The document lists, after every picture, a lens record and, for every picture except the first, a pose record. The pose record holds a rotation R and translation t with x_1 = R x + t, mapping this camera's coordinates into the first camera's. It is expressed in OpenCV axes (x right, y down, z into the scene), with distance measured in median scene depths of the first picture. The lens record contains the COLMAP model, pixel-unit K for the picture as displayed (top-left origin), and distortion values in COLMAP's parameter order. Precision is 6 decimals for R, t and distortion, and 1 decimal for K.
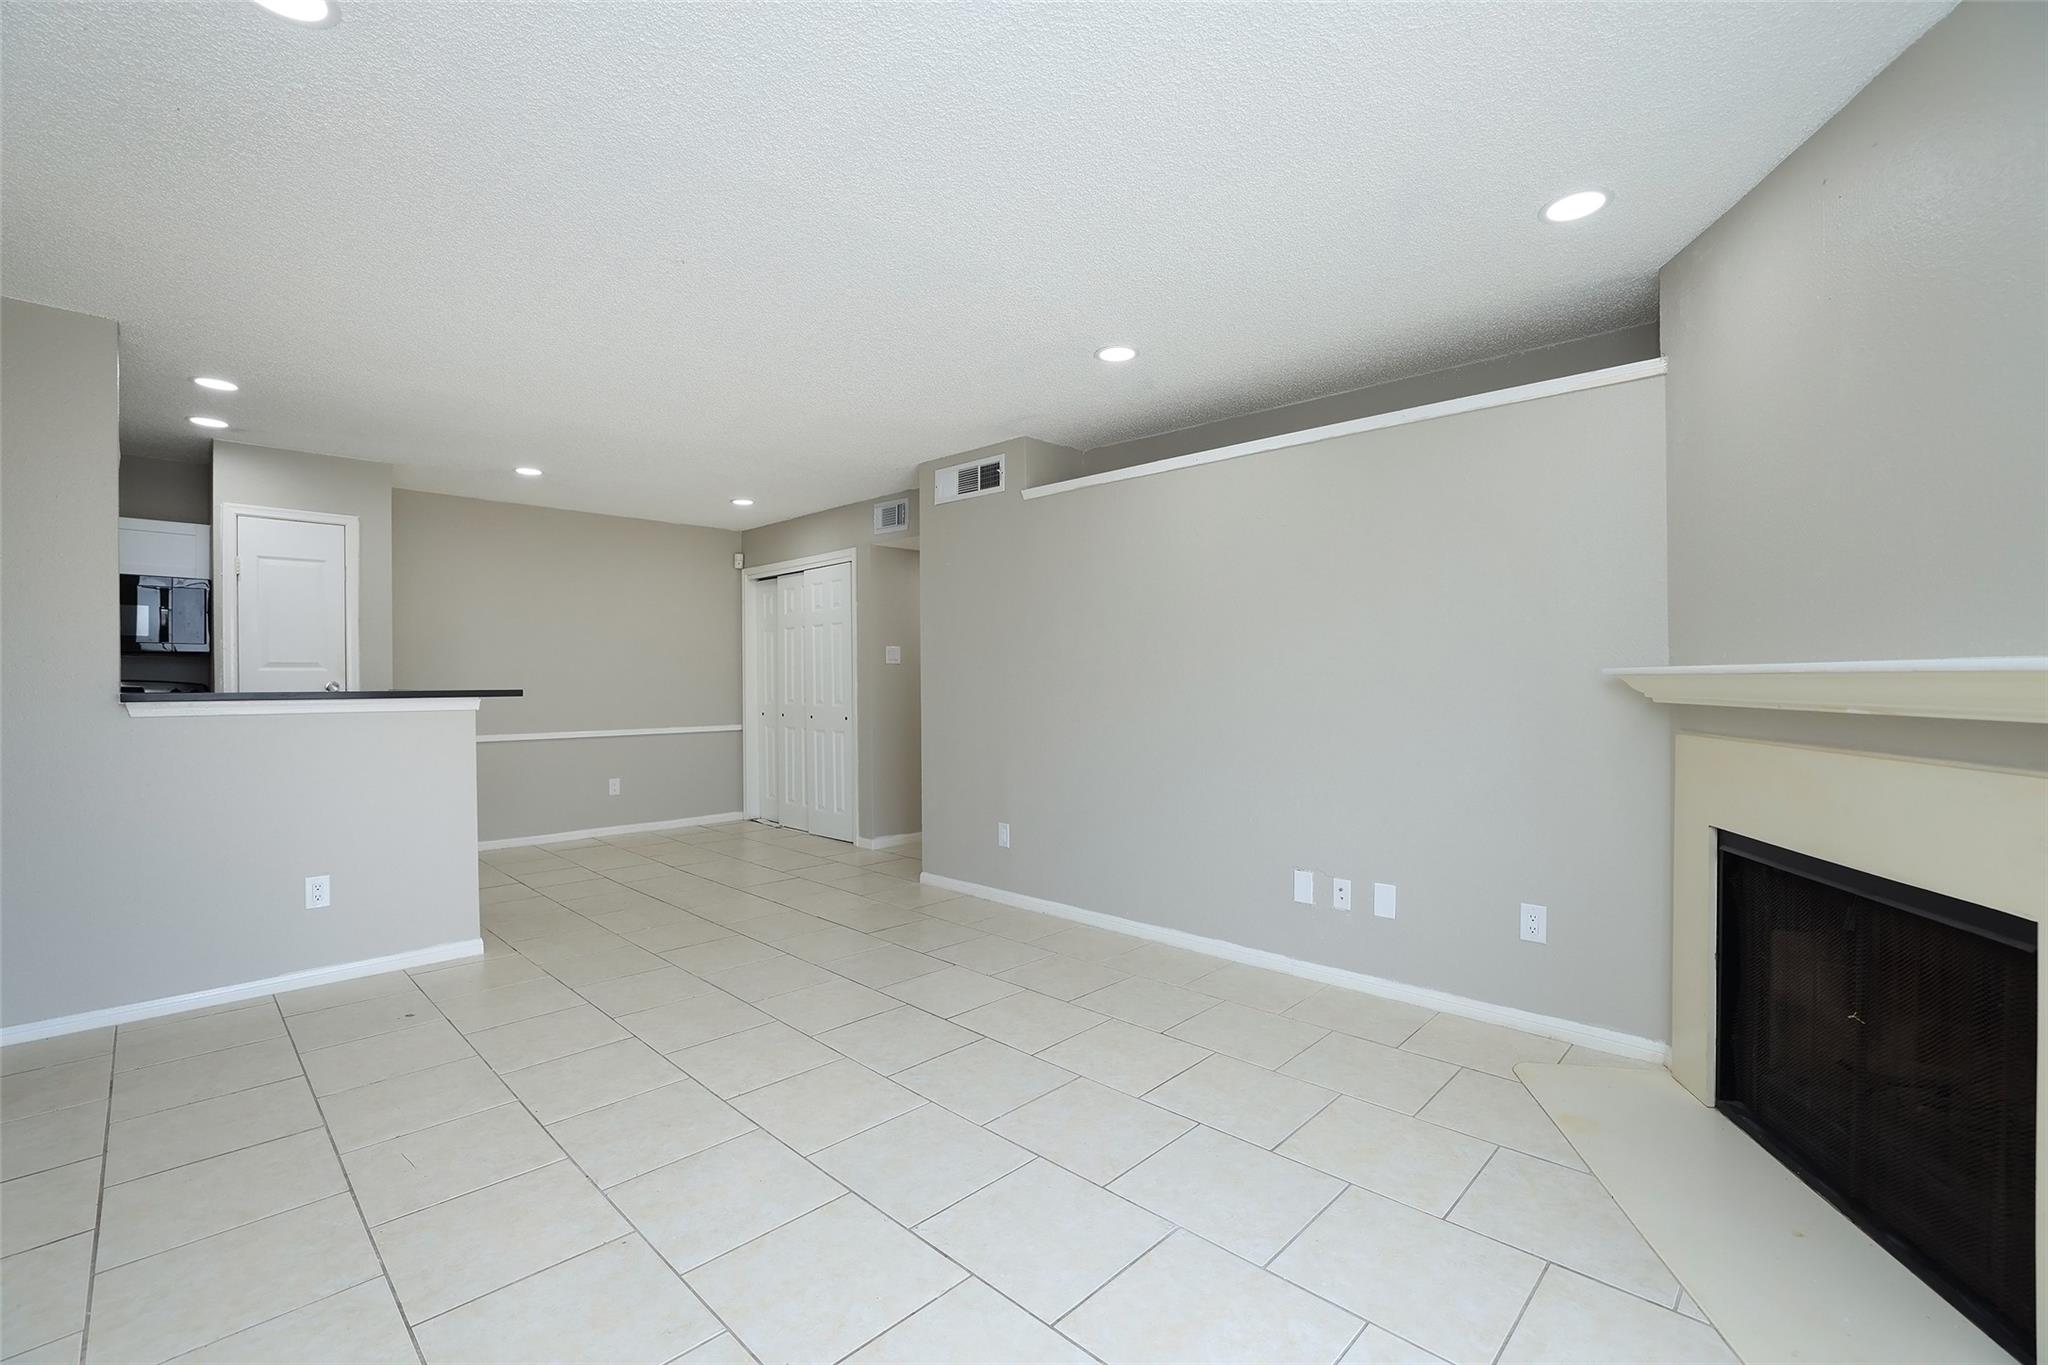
lens RADIAL K [[896.2, 0, 1010.2], [0, 896.2, 682.7], [0, 0, 1]] dist [-0.030392, 0.009518]
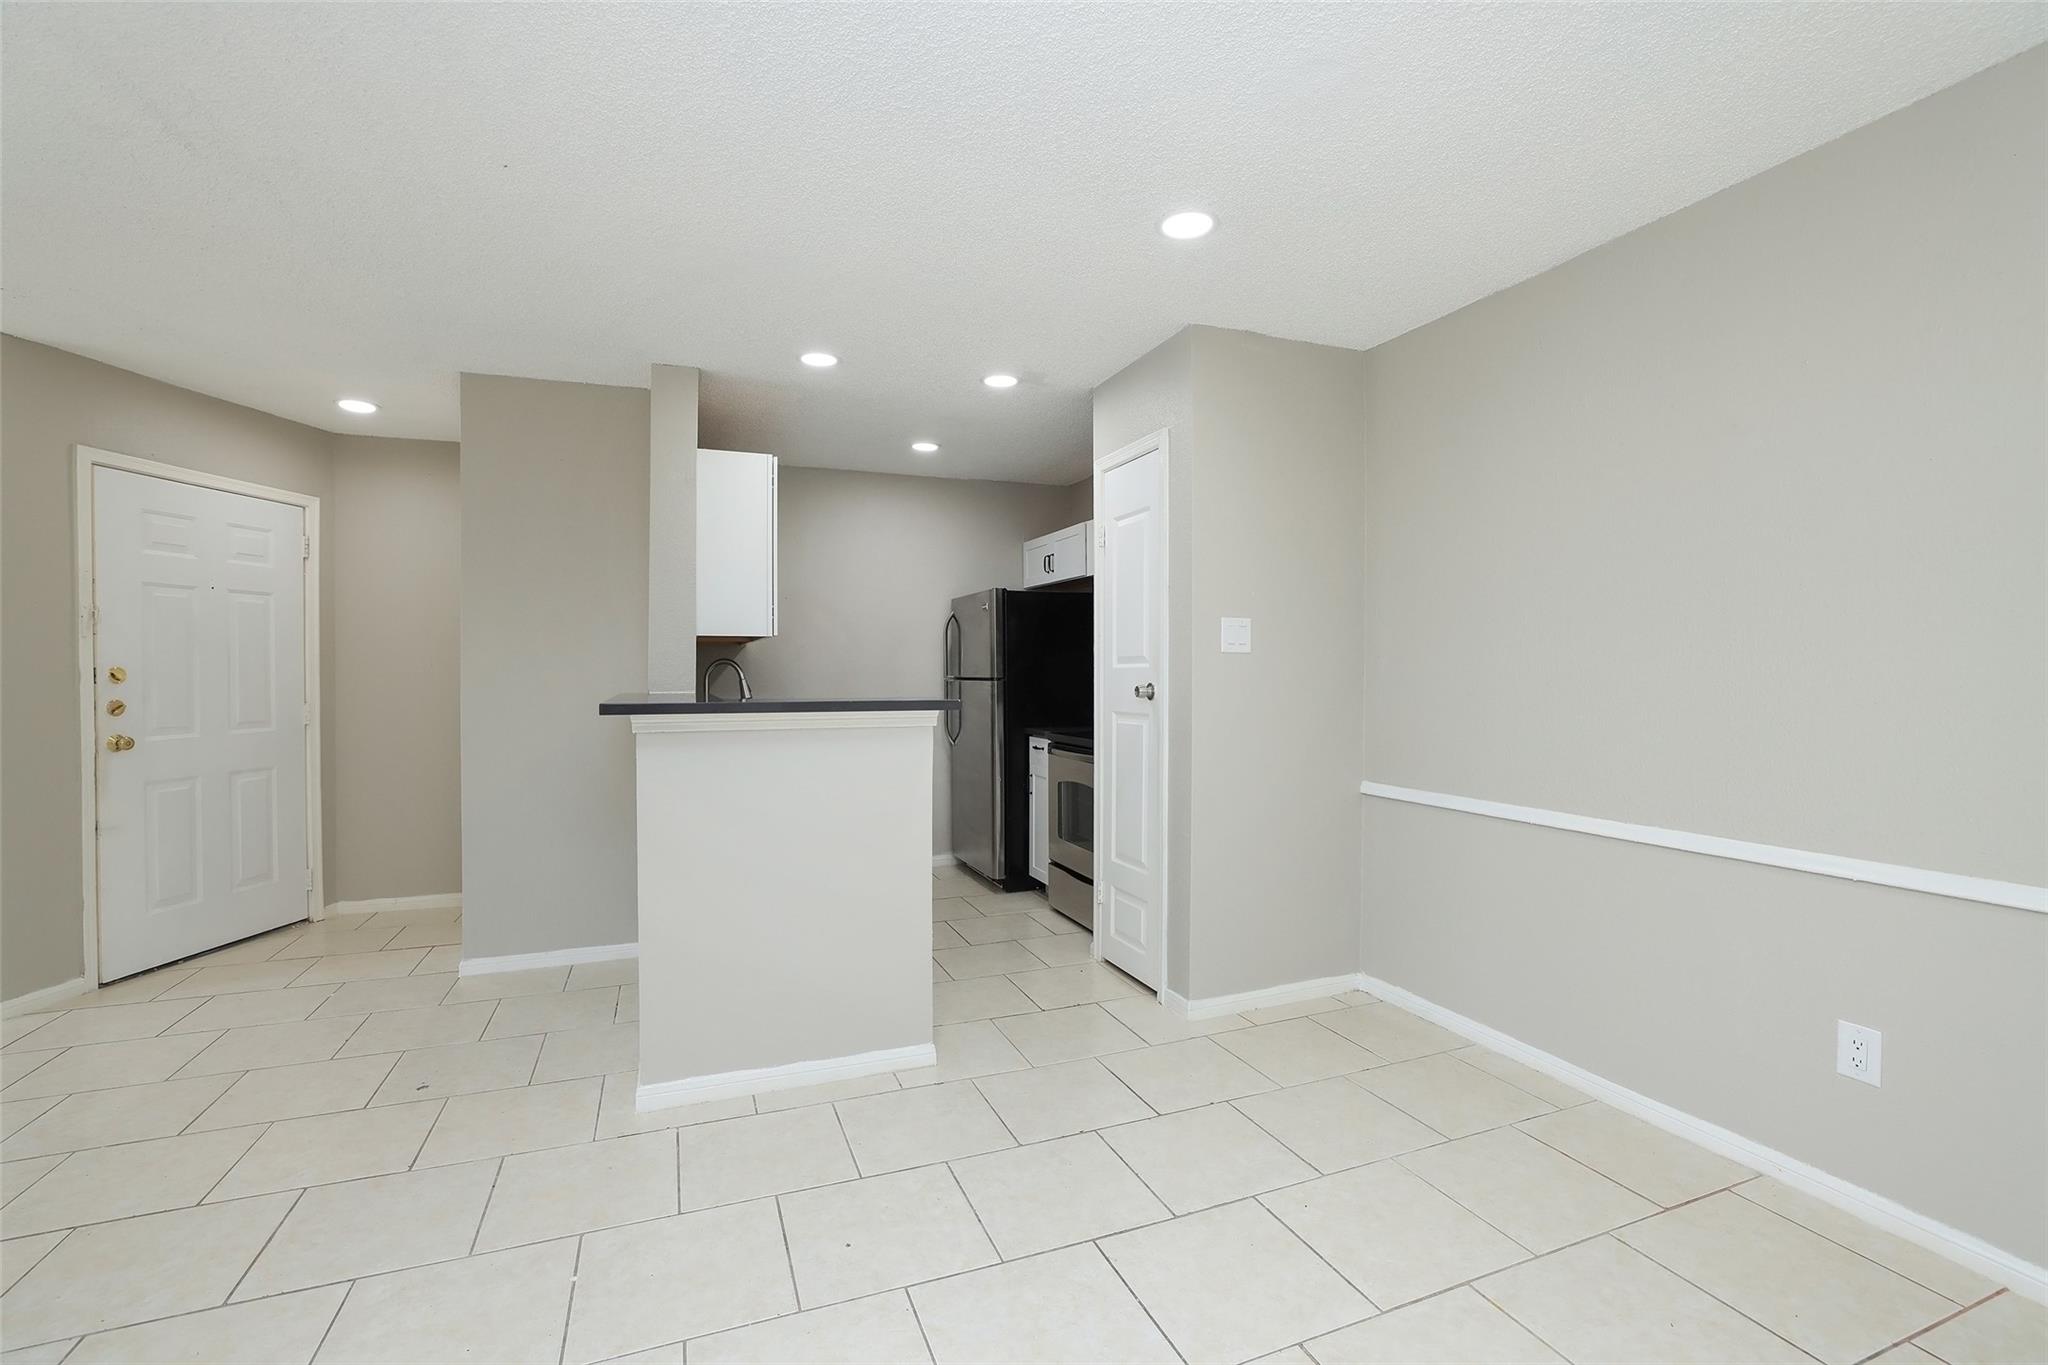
lens RADIAL K [[896.2, 0, 1014.1], [0, 896.2, 684.0], [0, 0, 1]] dist [-0.030392, 0.009518]
pose [[-0.403404, 0.014345, -0.914910, -0.095803], [0.000388, 0.999880, 0.015506, -0.011205], [0.915022, 0.005900, -0.403361, 1.168095]]
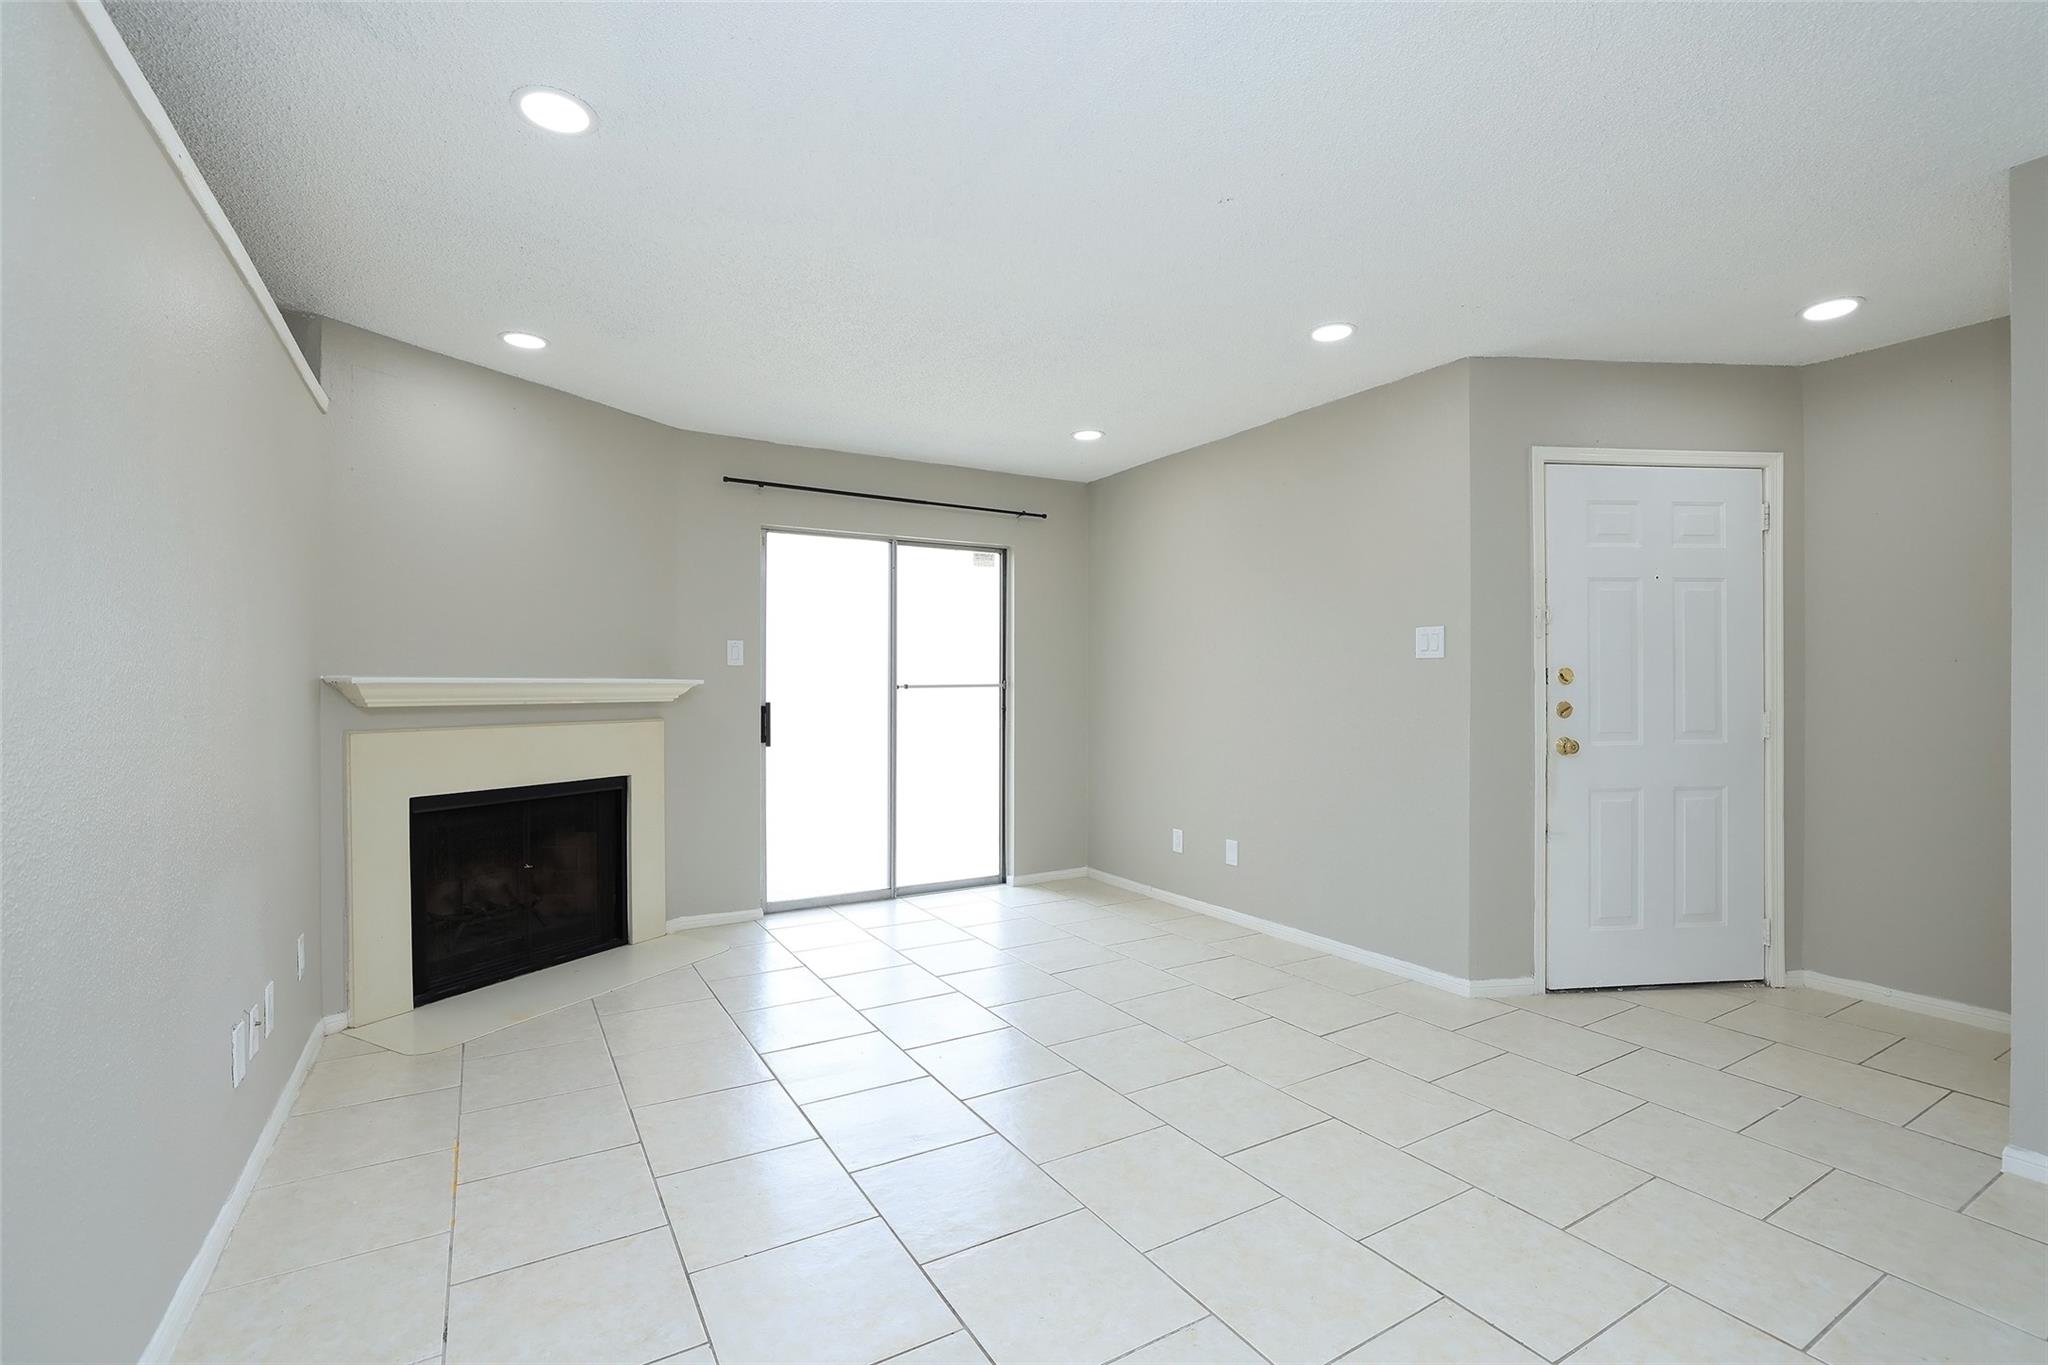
lens RADIAL K [[909.5, 0, 1045.0], [0, 909.5, 680.9], [0, 0, 1]] dist [-0.013163, 0.001628]
pose [[-0.975416, 0.002902, 0.220353, -0.206469], [0.002536, 0.999995, -0.001945, -0.003650], [-0.220357, -0.001338, -0.975418, 1.006961]]
